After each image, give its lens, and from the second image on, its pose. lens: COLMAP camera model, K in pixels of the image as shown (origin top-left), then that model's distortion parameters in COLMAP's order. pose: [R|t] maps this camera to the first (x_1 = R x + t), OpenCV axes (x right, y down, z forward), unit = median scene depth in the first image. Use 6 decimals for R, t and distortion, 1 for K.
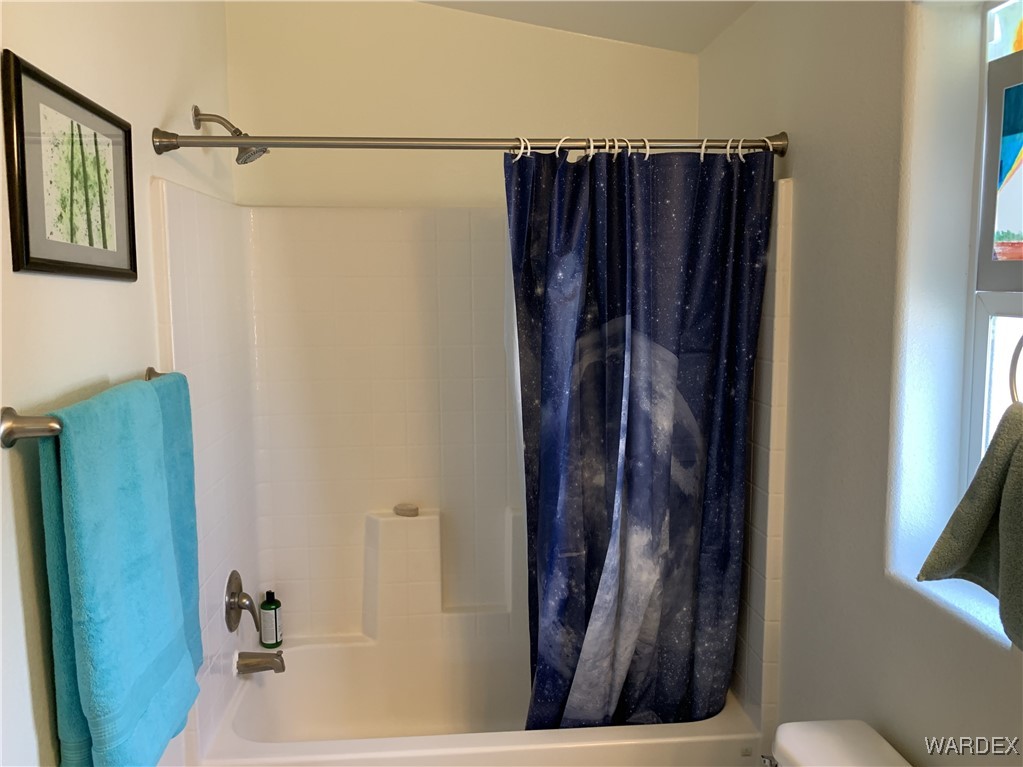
lens RADIAL K [[814.0, 0, 511.5], [0, 814.0, 383.5], [0, 0, 1]] dist [0.082789, -0.119699]
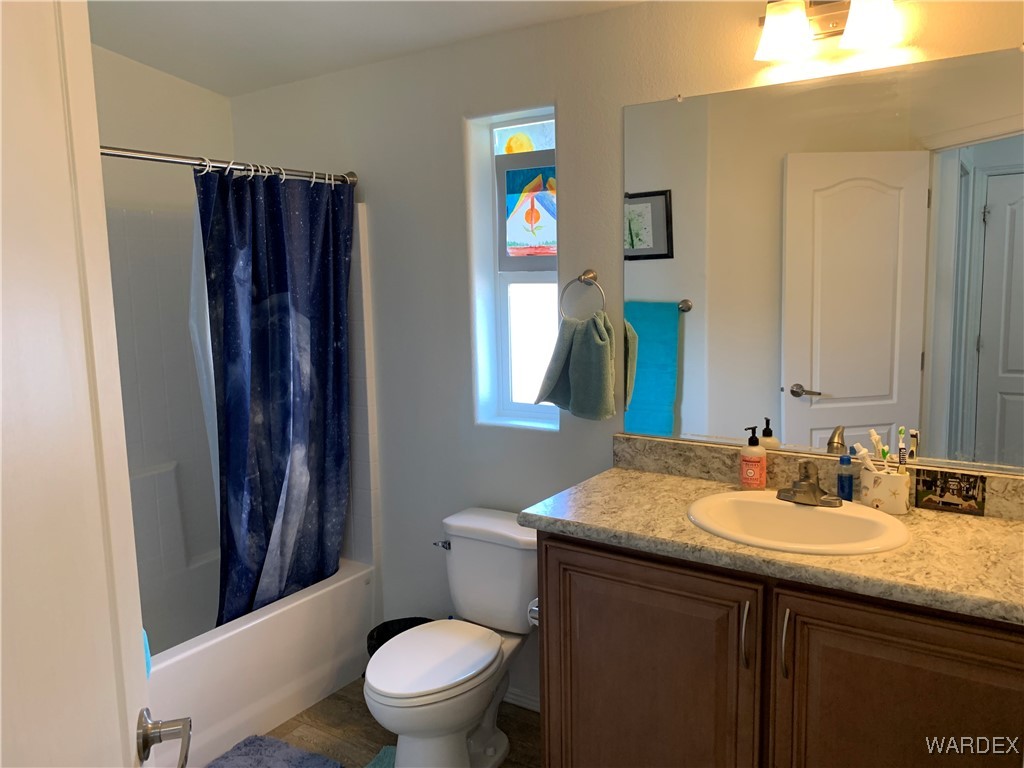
lens RADIAL K [[779.9, 0, 503.7], [0, 779.9, 379.2], [0, 0, 1]] dist [0.104254, -0.253517]
pose [[0.629772, -0.111231, 0.768775, -0.660804], [0.111433, 0.992395, 0.052301, 0.034148], [-0.768746, 0.052729, 0.637377, -0.136517]]
